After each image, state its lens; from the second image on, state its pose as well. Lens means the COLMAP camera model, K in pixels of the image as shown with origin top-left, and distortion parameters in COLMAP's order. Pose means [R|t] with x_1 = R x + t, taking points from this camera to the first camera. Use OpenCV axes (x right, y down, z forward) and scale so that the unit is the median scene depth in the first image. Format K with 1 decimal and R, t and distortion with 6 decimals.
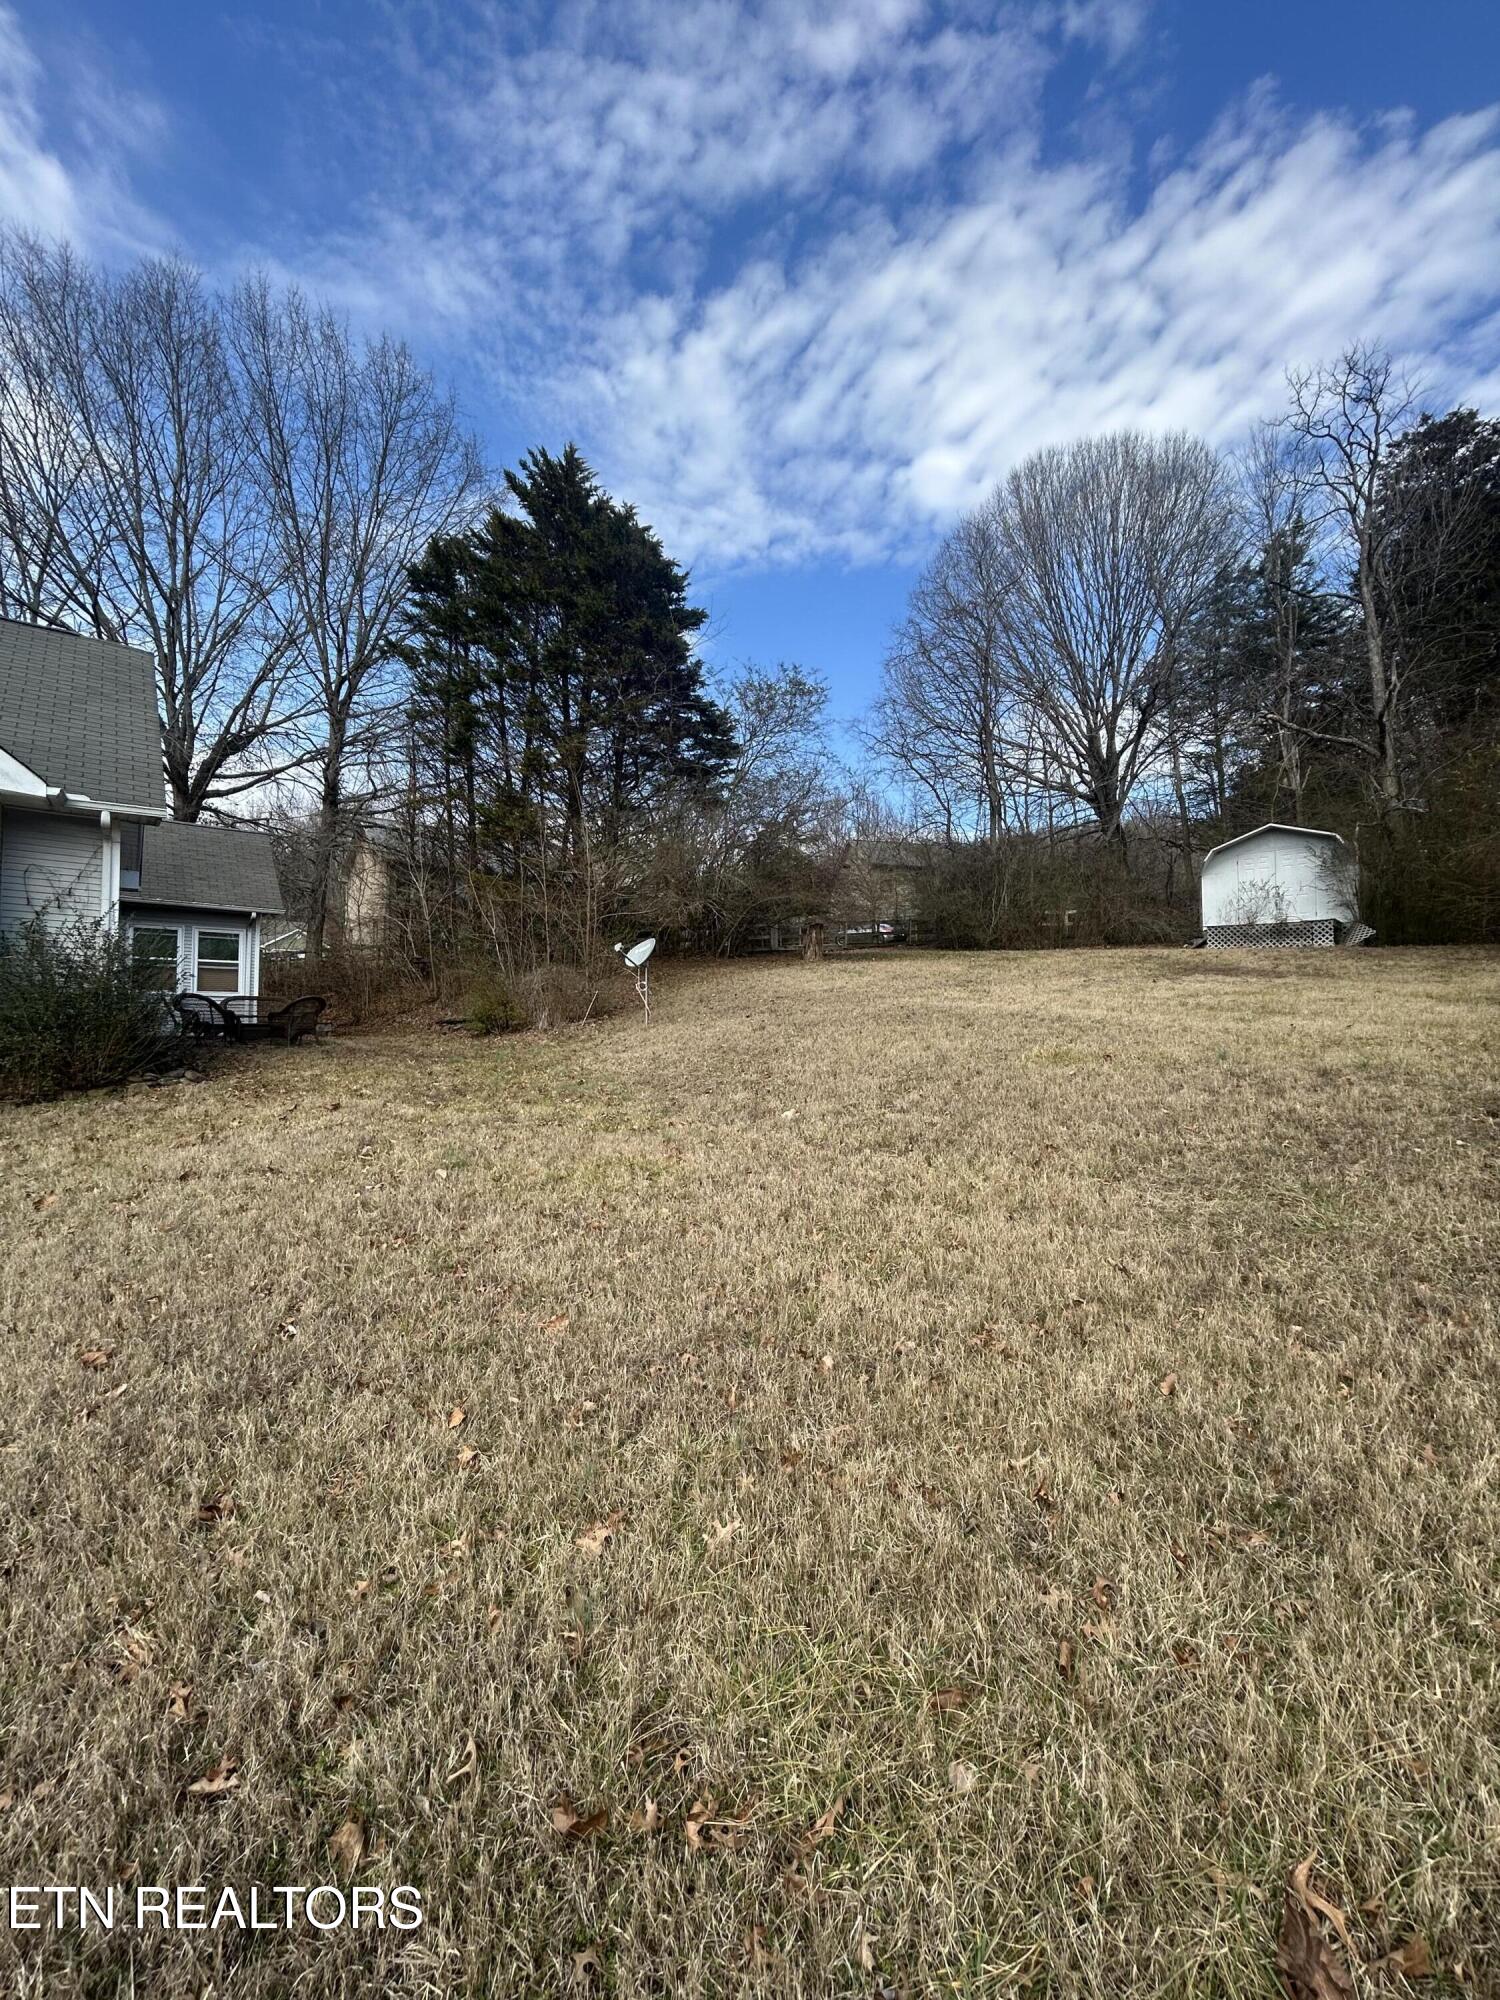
lens RADIAL K [[809.4, 0, 757.1], [0, 809.4, 1006.0], [0, 0, 1]] dist [-0.002928, 0.001885]
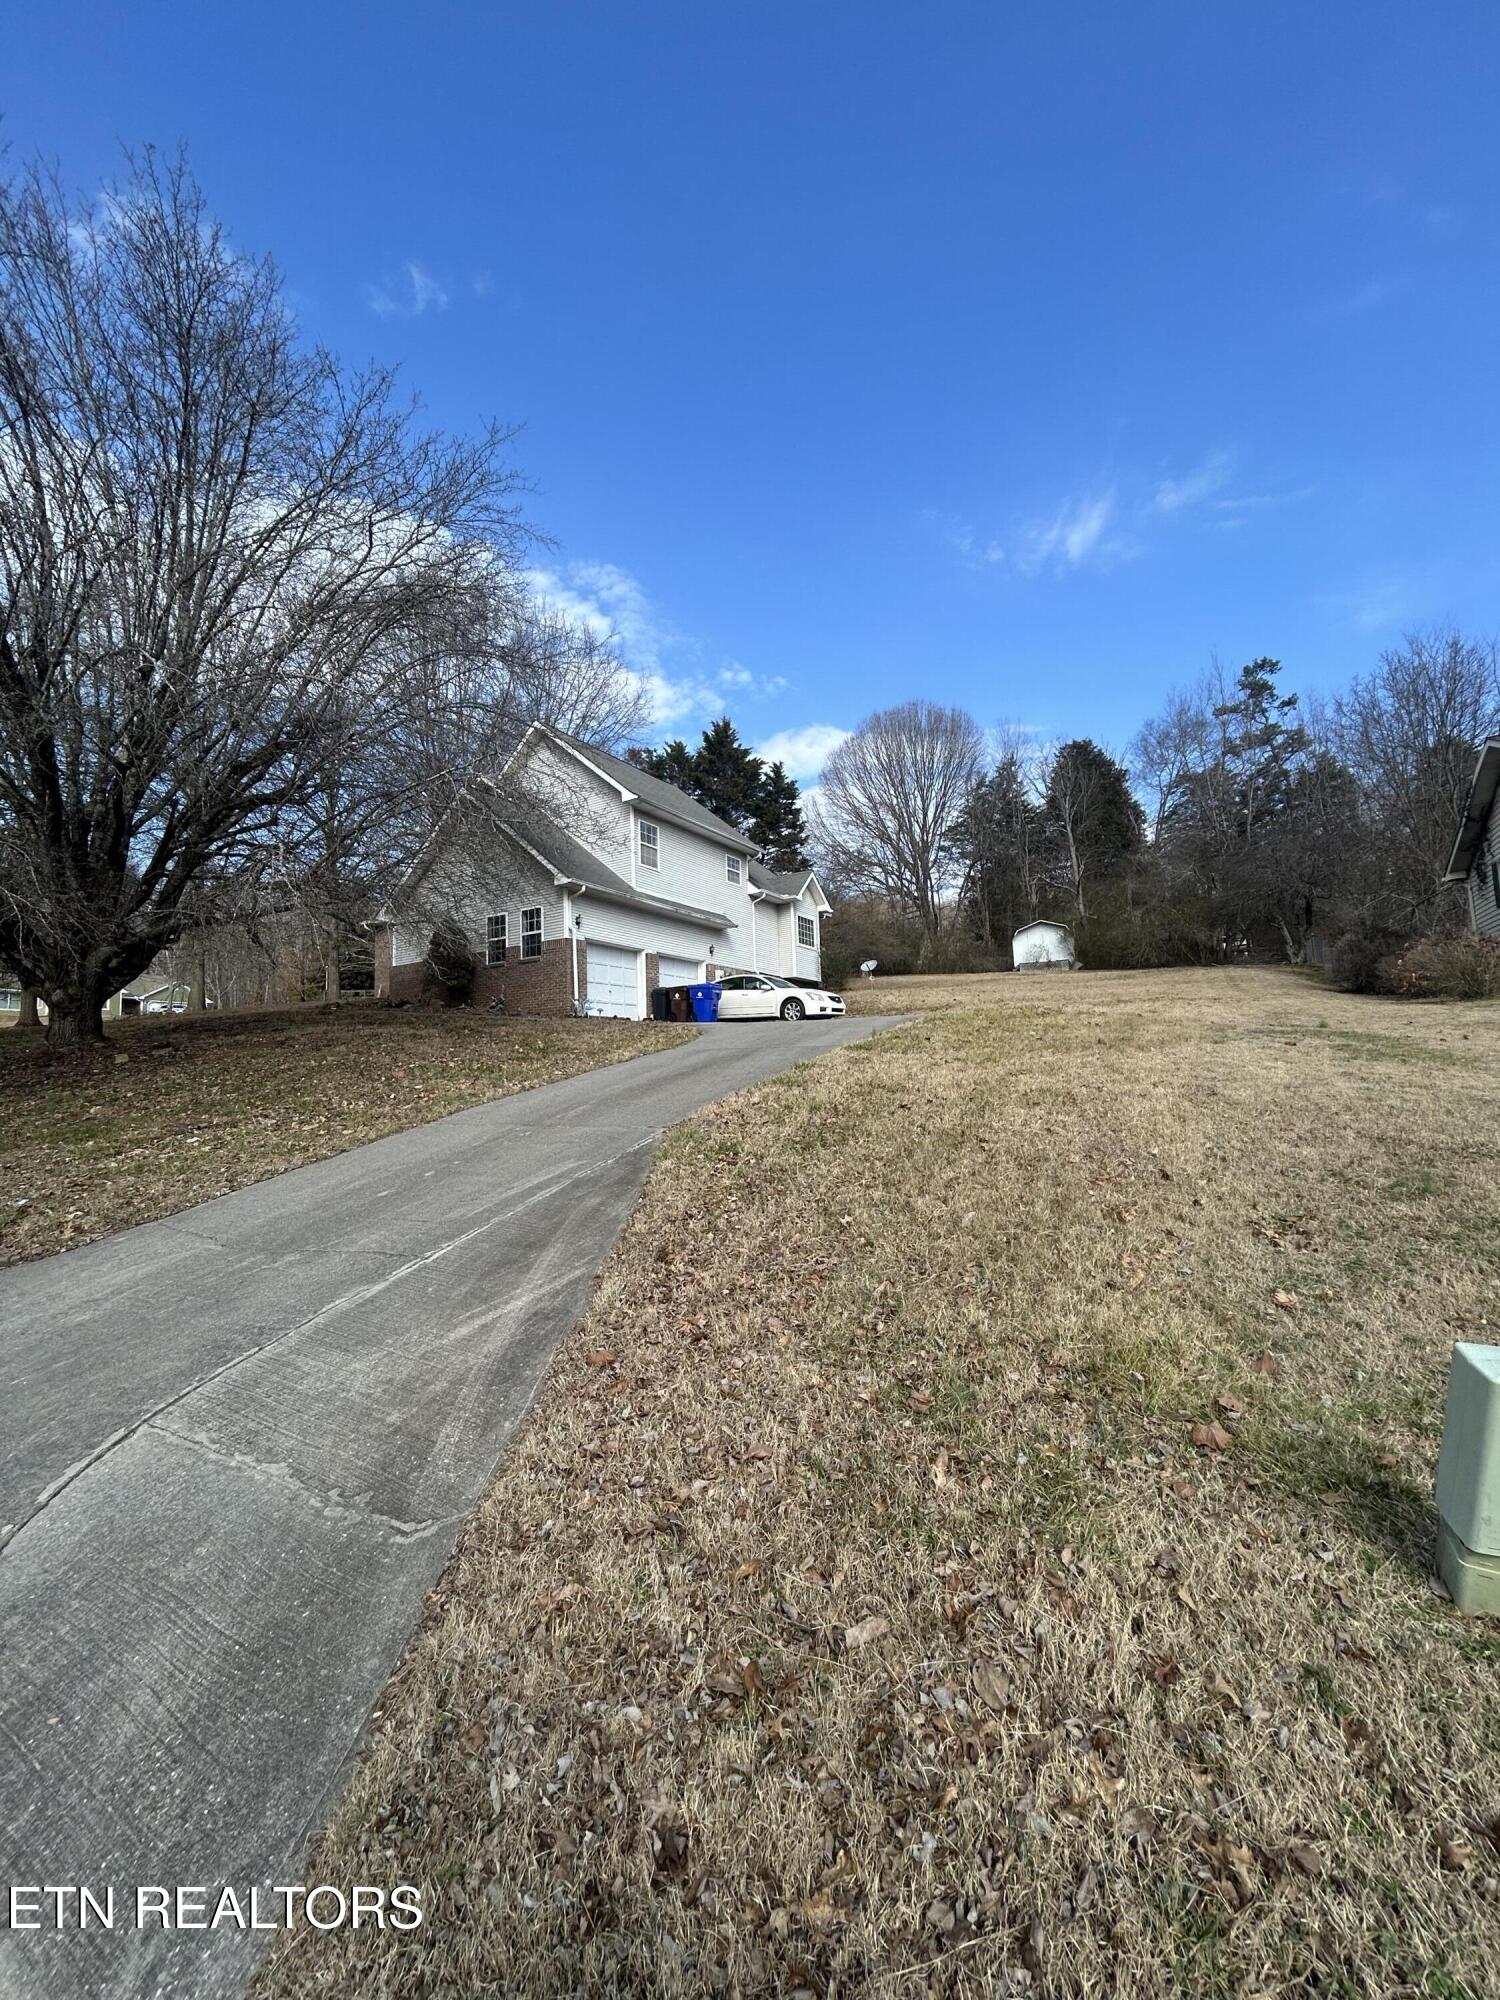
lens RADIAL K [[809.4, 0, 756.0], [0, 809.4, 997.2], [0, 0, 1]] dist [-0.002928, 0.001885]
pose [[0.939206, -0.003662, 0.343335, -0.943729], [0.033568, 0.996132, -0.081202, 0.160936], [-0.341710, 0.087790, 0.935696, -0.899448]]
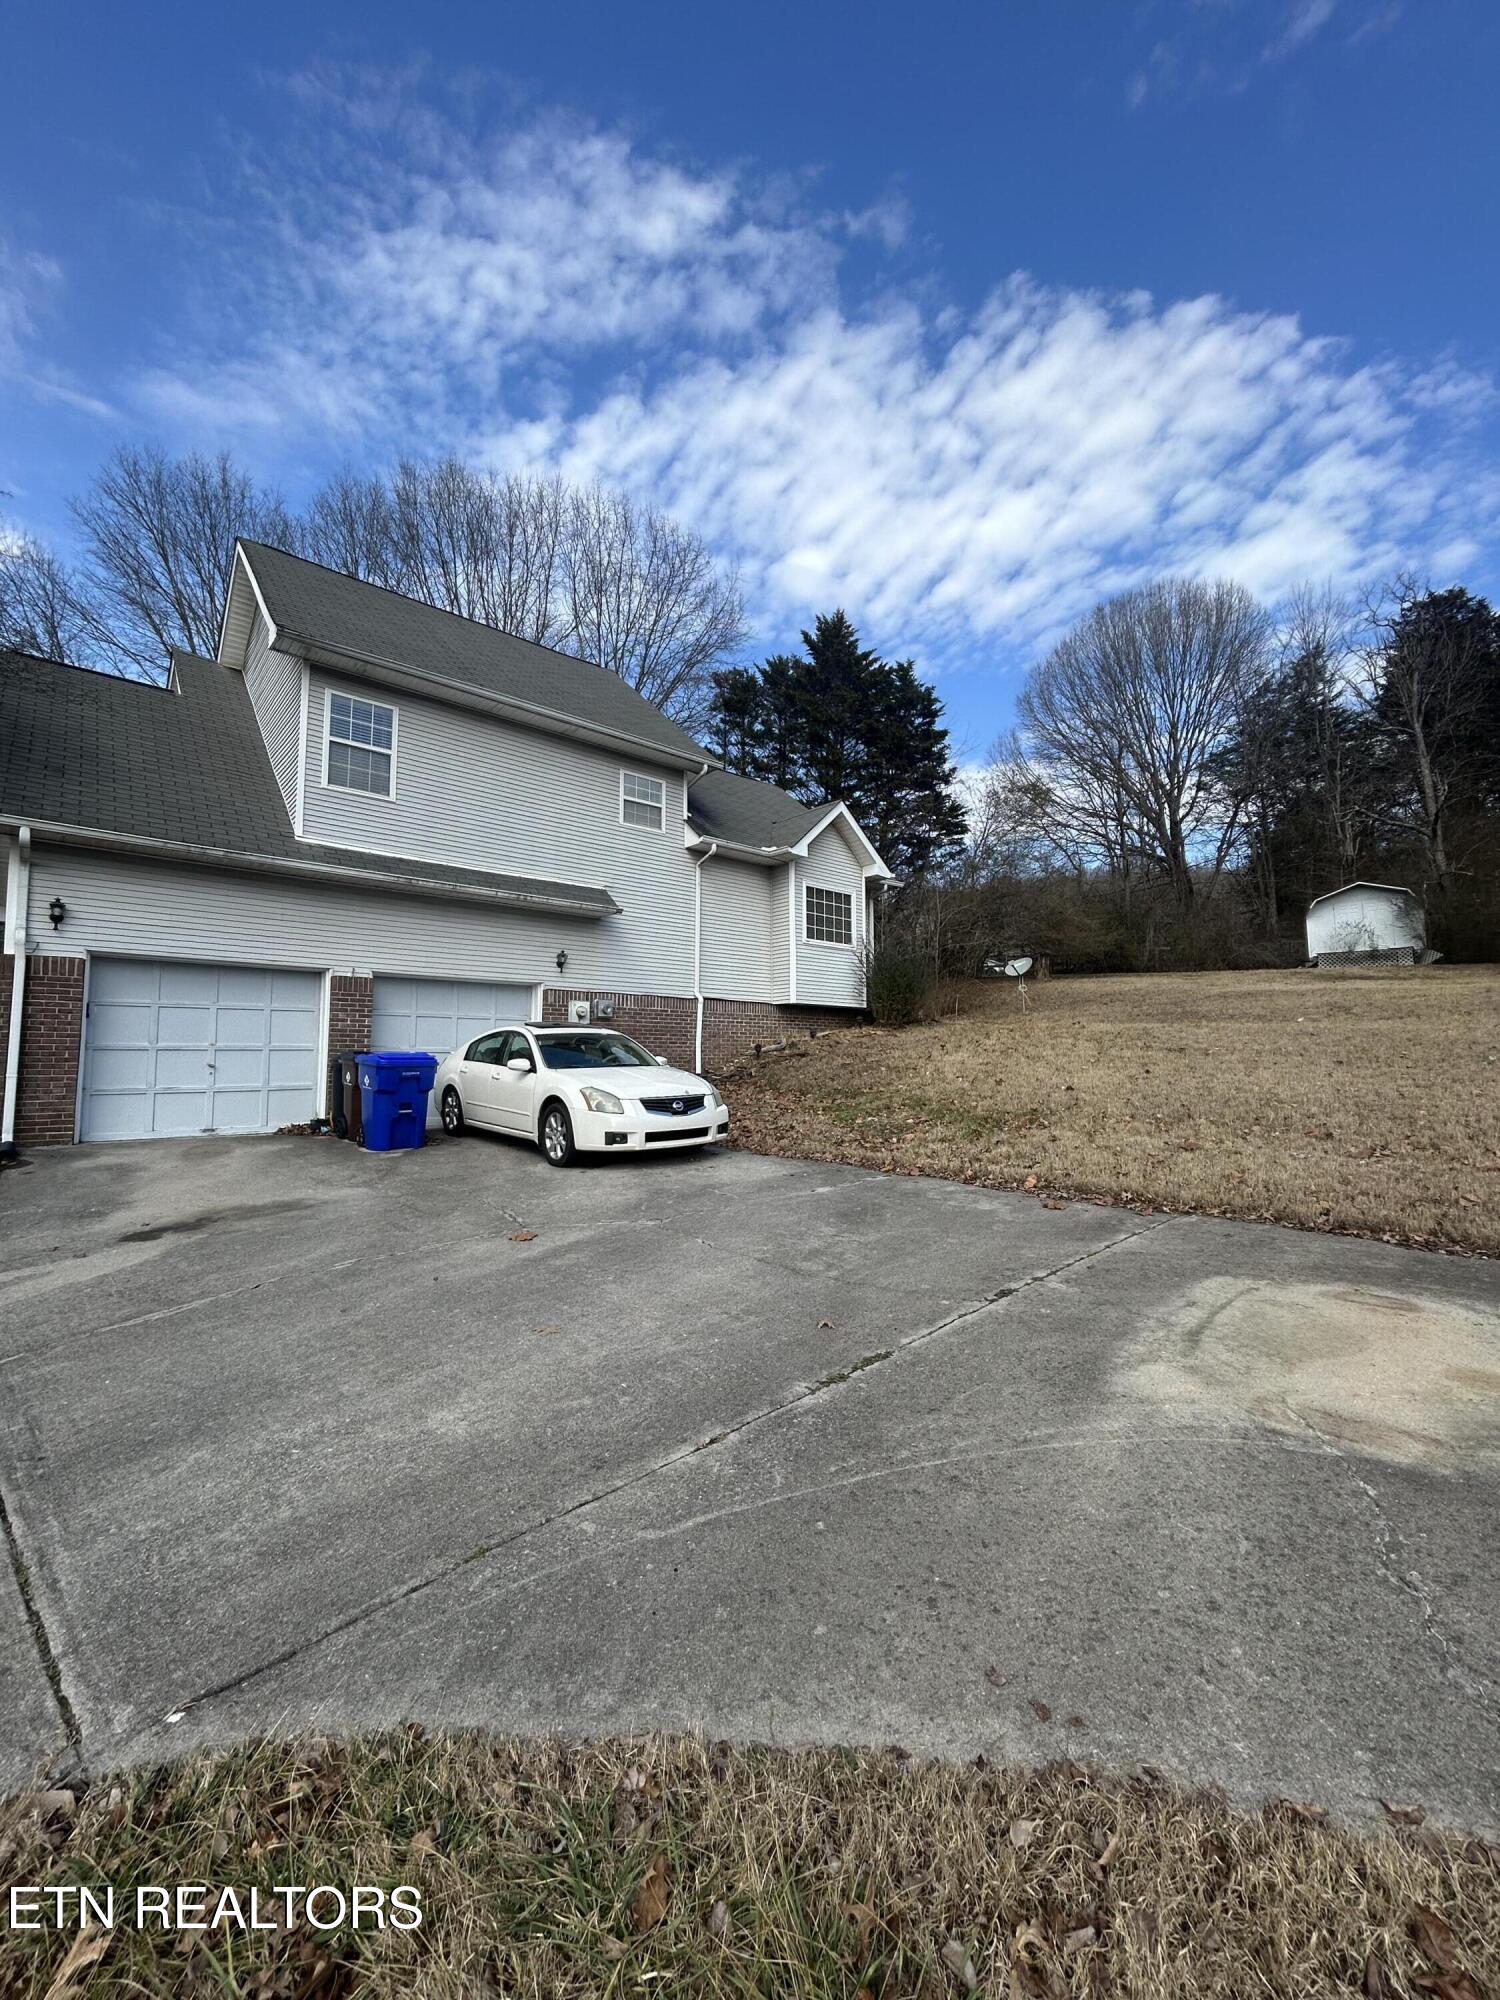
lens RADIAL K [[809.4, 0, 756.9], [0, 809.4, 1001.0], [0, 0, 1]] dist [-0.002928, 0.001885]
pose [[0.999073, -0.006101, 0.042616, -0.490905], [0.008619, 0.998211, -0.059162, 0.061324], [-0.042179, 0.059475, 0.997338, -0.376405]]
